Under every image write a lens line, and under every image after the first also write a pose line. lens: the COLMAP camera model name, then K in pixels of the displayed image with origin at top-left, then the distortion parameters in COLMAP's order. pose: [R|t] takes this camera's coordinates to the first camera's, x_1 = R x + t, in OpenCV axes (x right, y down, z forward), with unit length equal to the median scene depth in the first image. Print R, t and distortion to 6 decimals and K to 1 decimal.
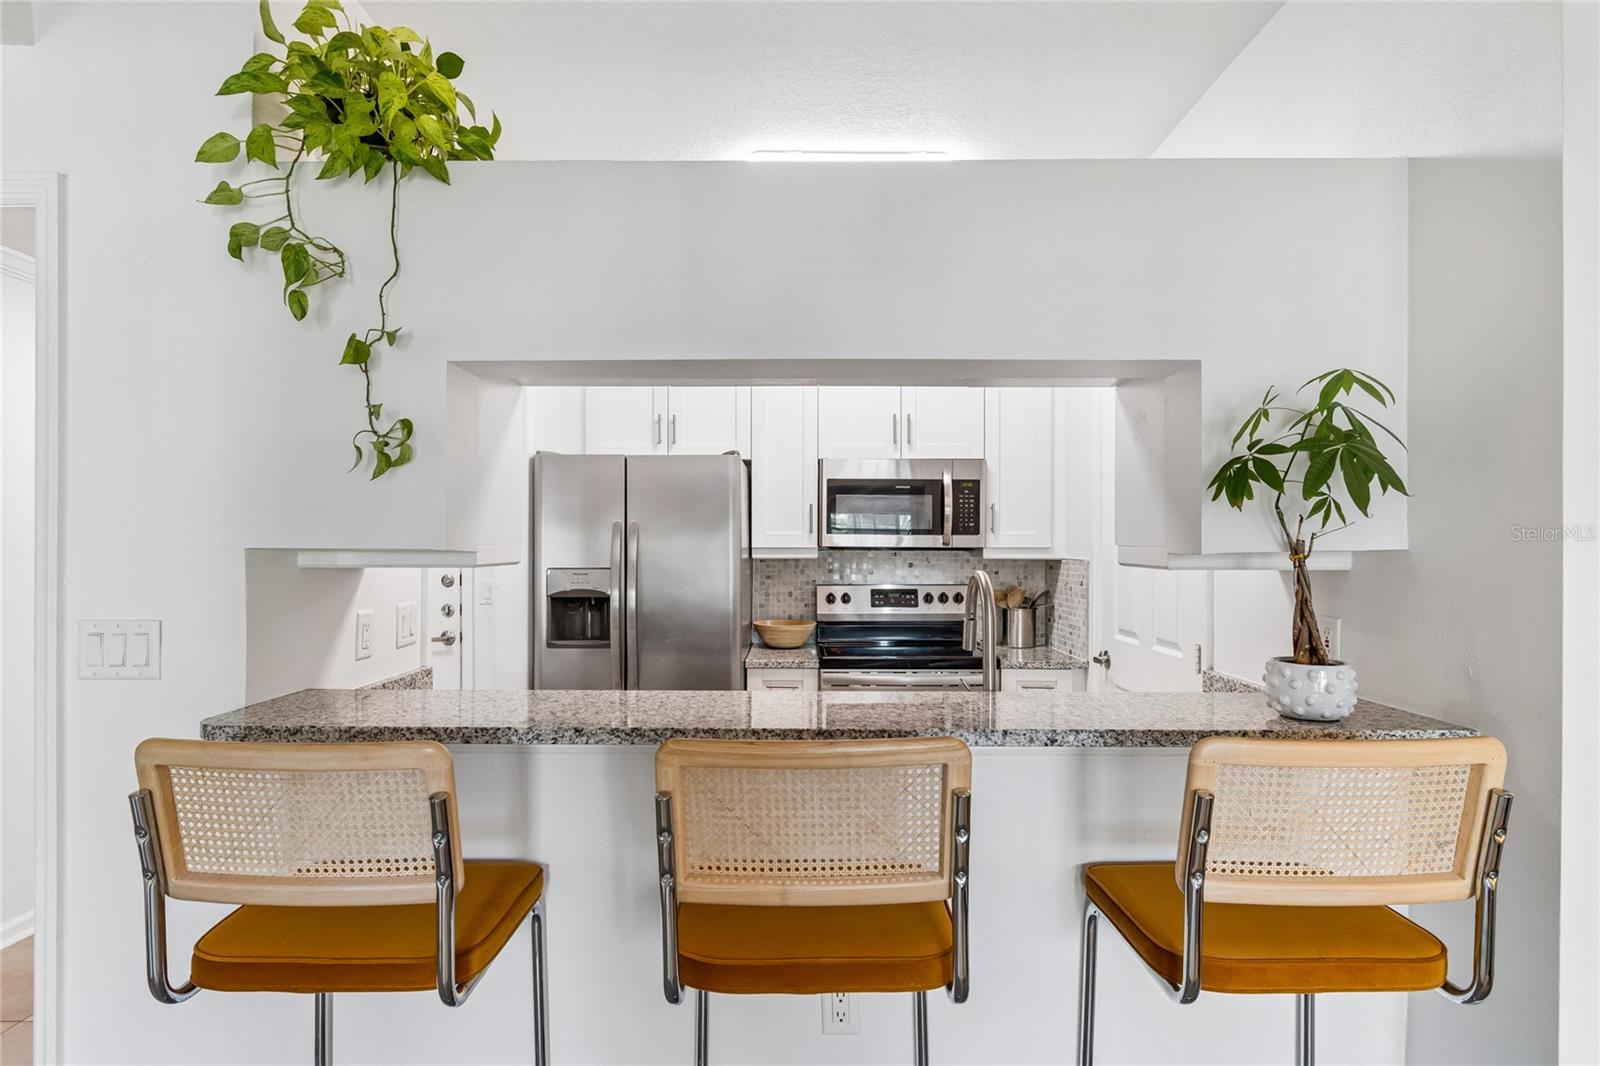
lens RADIAL K [[882.7, 0, 808.3], [0, 882.7, 546.9], [0, 0, 1]] dist [0.001015, -0.004023]
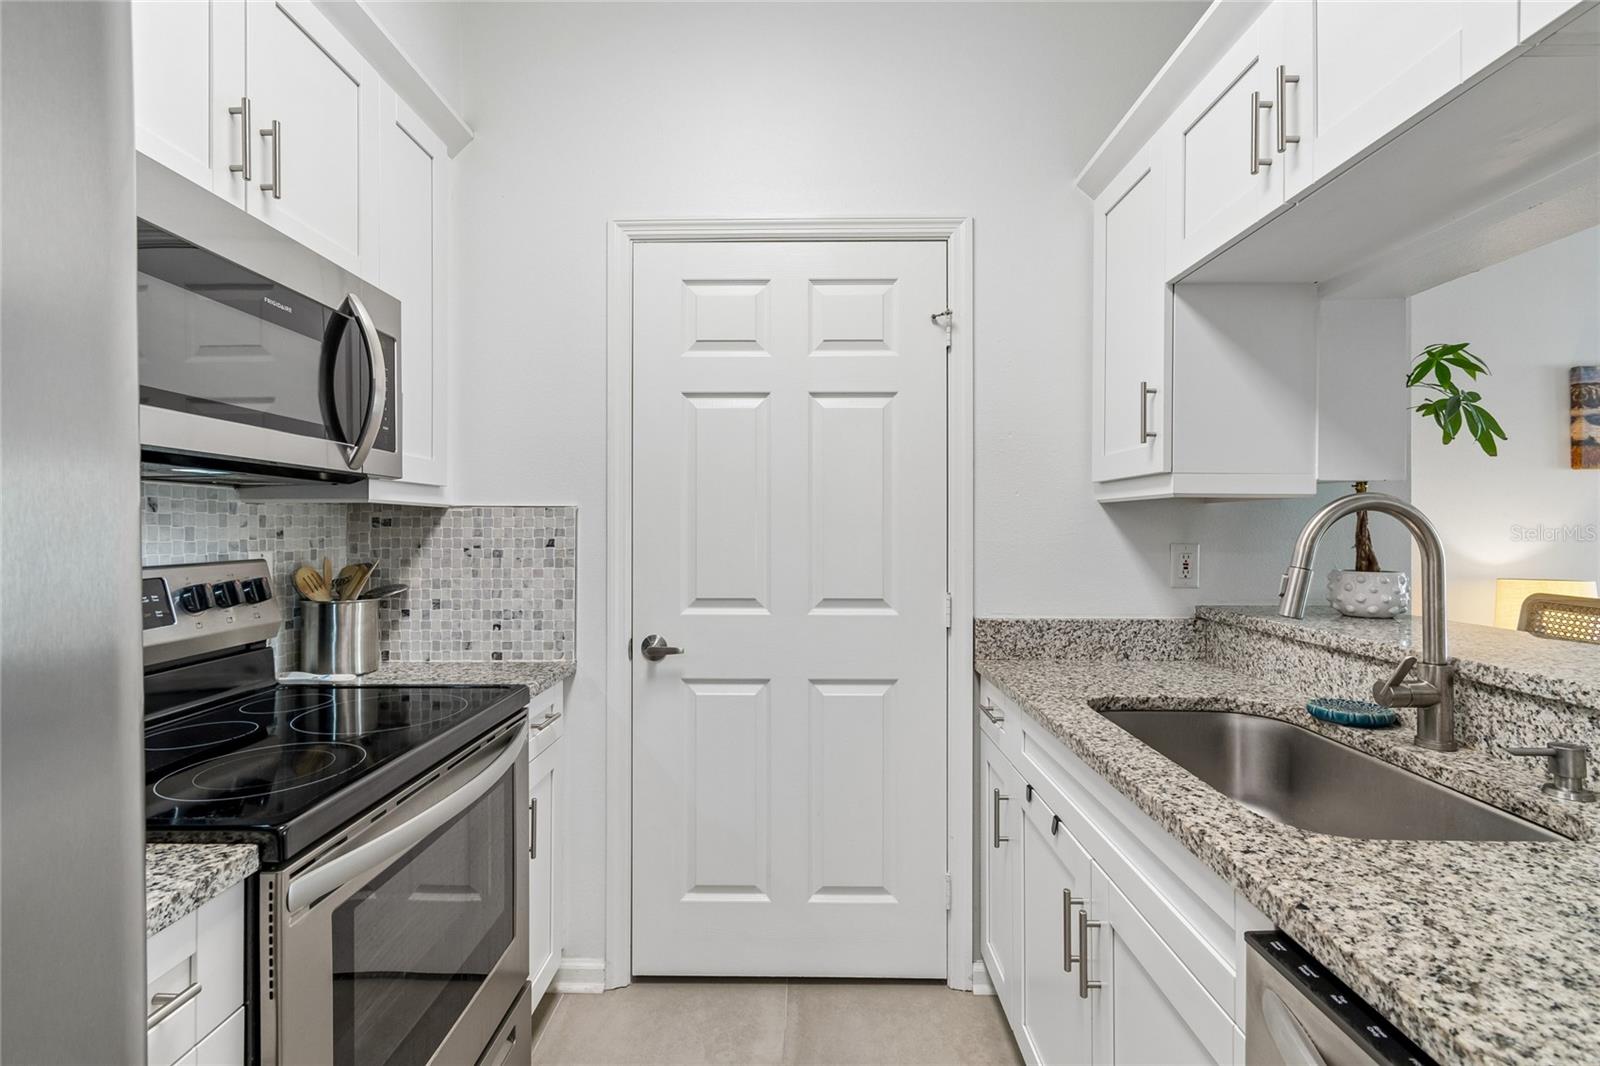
lens RADIAL K [[716.9, 0, 790.6], [0, 716.9, 525.3], [0, 0, 1]] dist [0.001847, -0.000826]
pose [[0.024493, -0.003524, 0.999694, -0.218075], [0.003811, 0.999987, 0.003432, 0.028647], [-0.999693, 0.003726, 0.024506, 0.848806]]
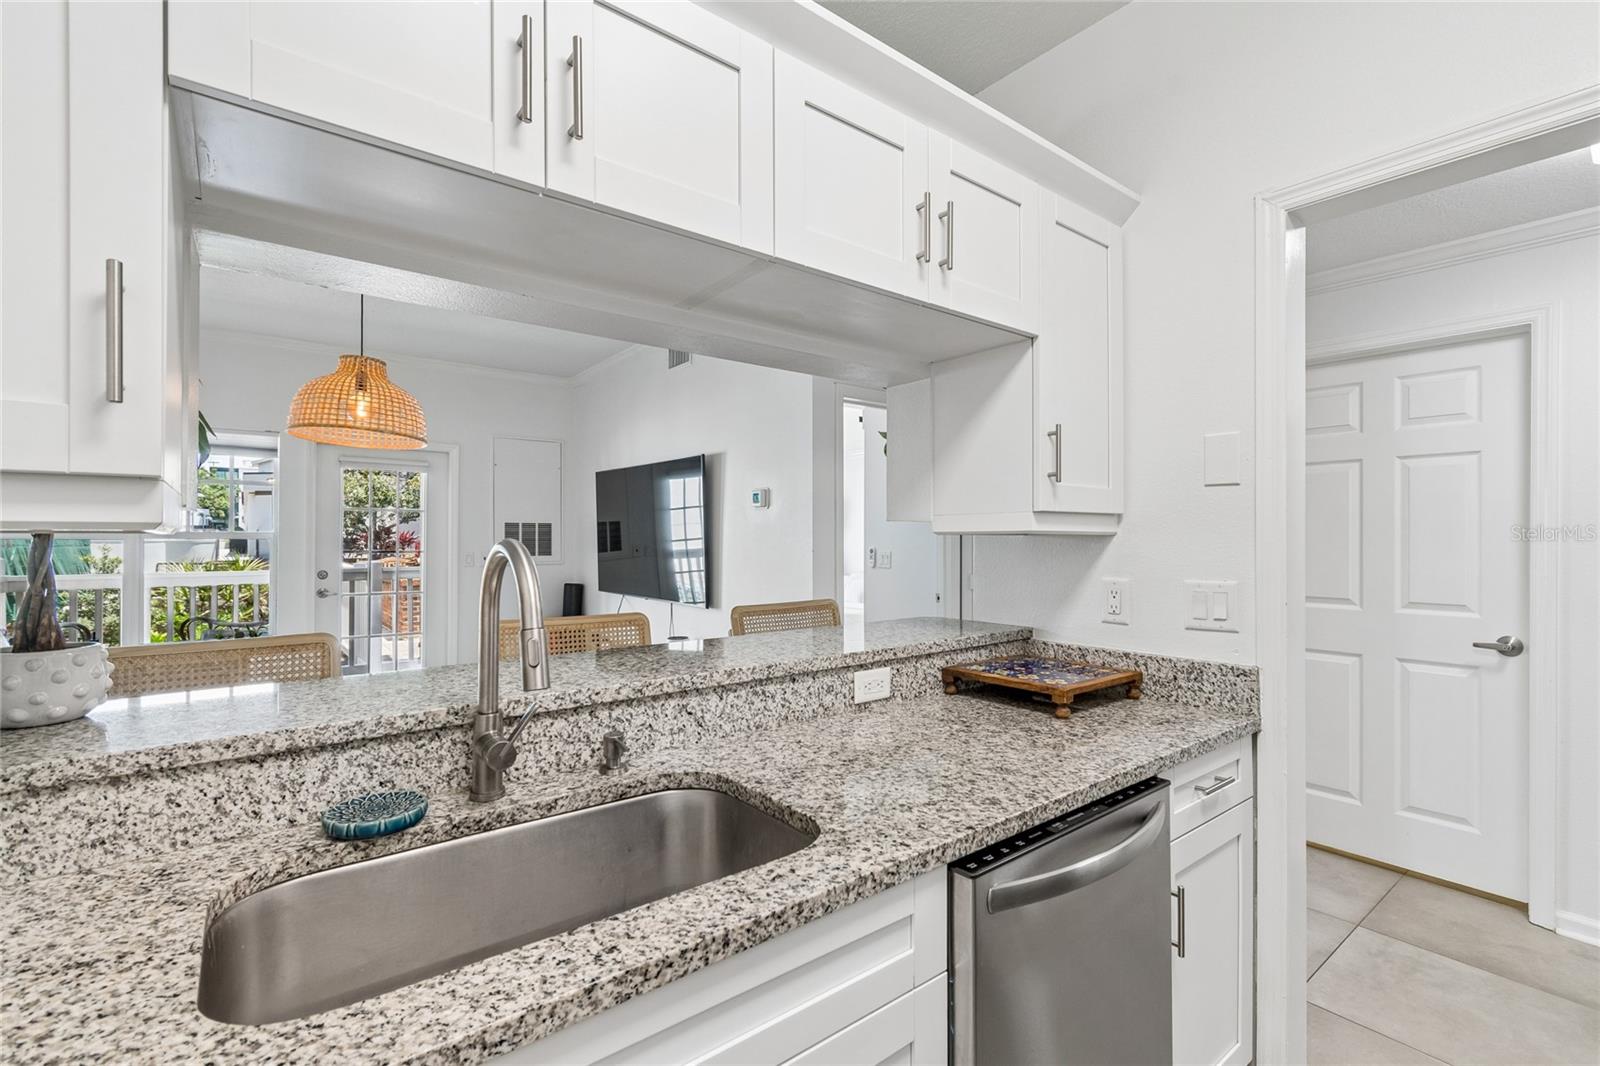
lens RADIAL K [[716.9, 0, 791.8], [0, 716.9, 536.1], [0, 0, 1]] dist [0.001847, -0.000826]
pose [[-0.791570, -0.003450, -0.611069, 0.202172], [-0.003720, 0.999993, -0.000827, 0.015125], [0.611068, 0.001619, -0.791577, 0.900327]]
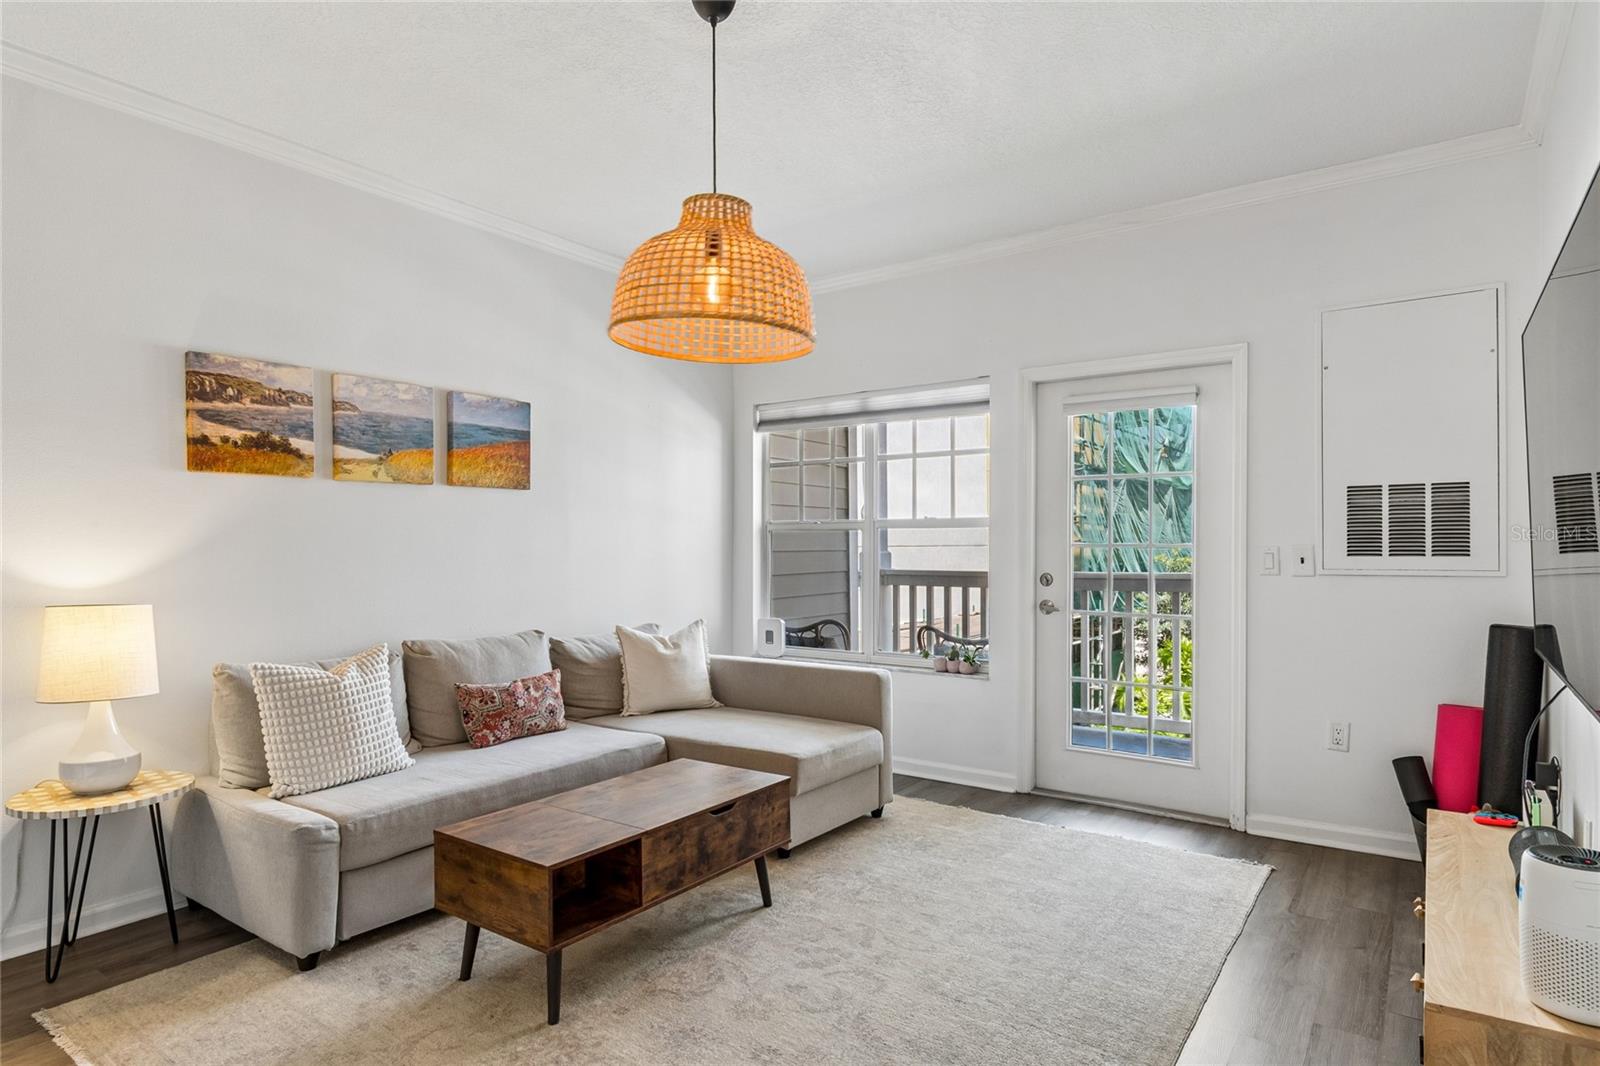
lens RADIAL K [[882.7, 0, 797.7], [0, 882.7, 549.6], [0, 0, 1]] dist [0.001015, -0.004023]
pose [[-0.812986, -0.001534, 0.582281, -0.351881], [0.006195, 0.999917, 0.011283, 0.039965], [-0.582251, 0.012780, -0.812909, 0.332859]]
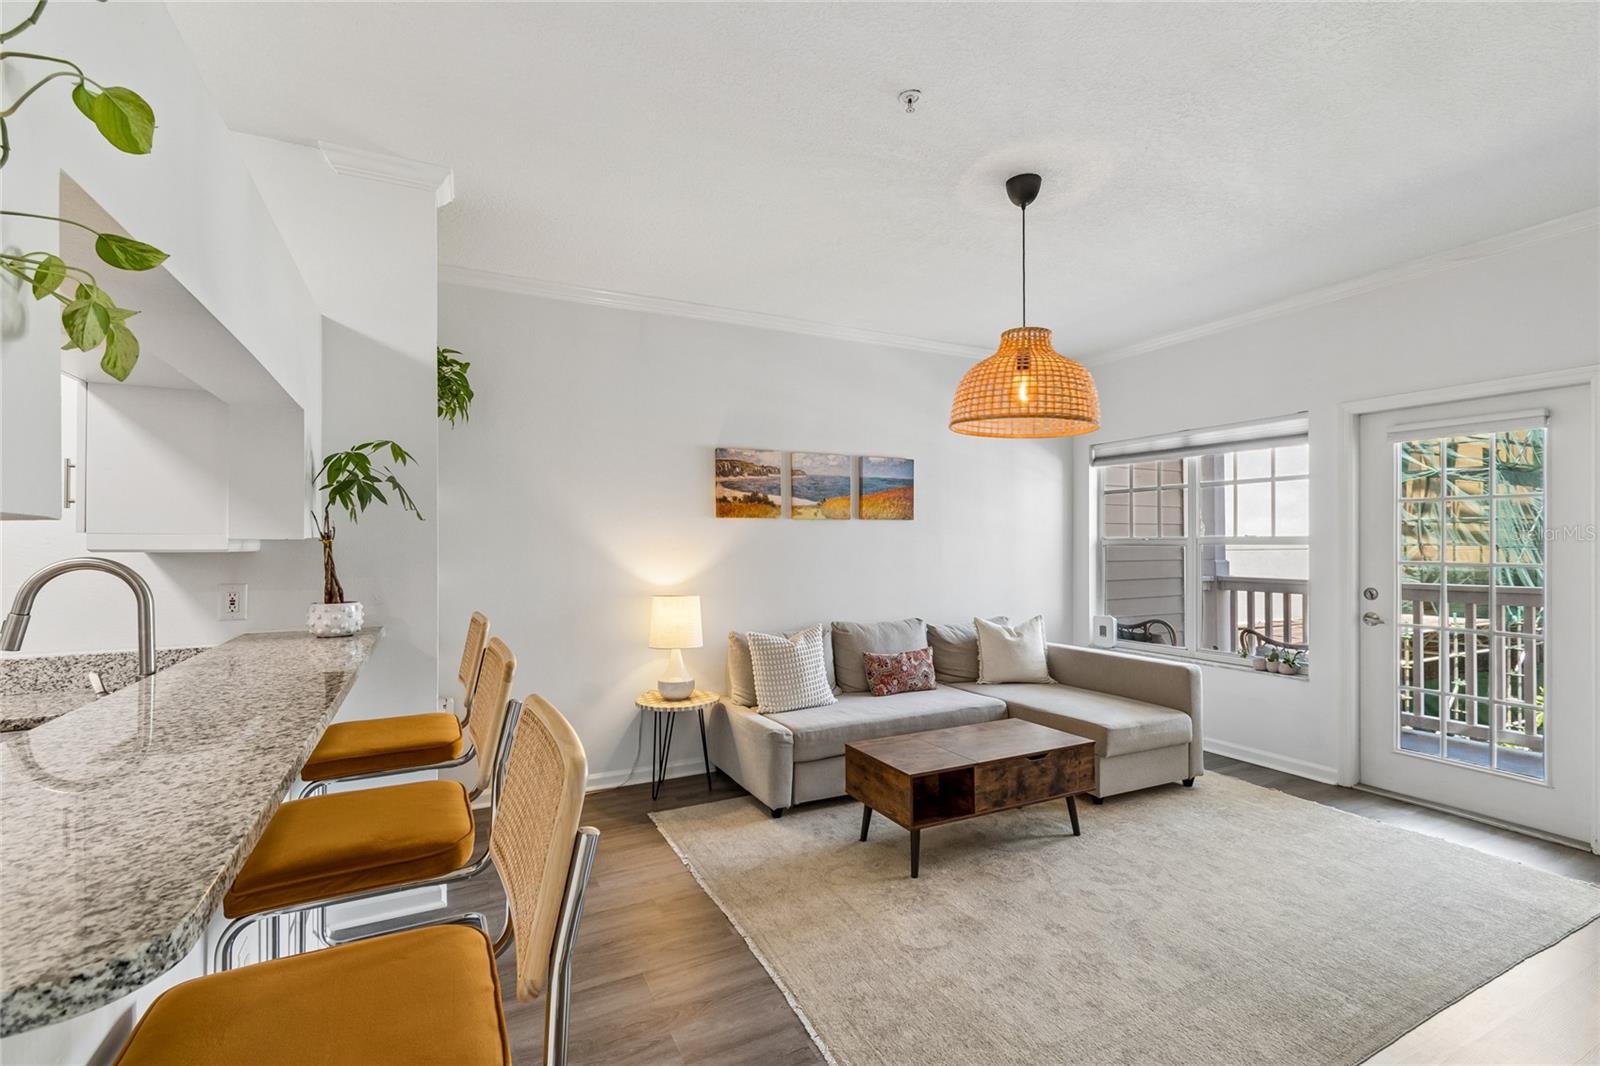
lens RADIAL K [[716.9, 0, 797.7], [0, 716.9, 544.9], [0, 0, 1]] dist [0.001847, -0.000826]
pose [[-0.449401, -0.000222, 0.893330, -0.497253], [0.009311, 0.999944, 0.004932, 0.010690], [-0.893281, 0.010534, -0.449374, 0.395685]]
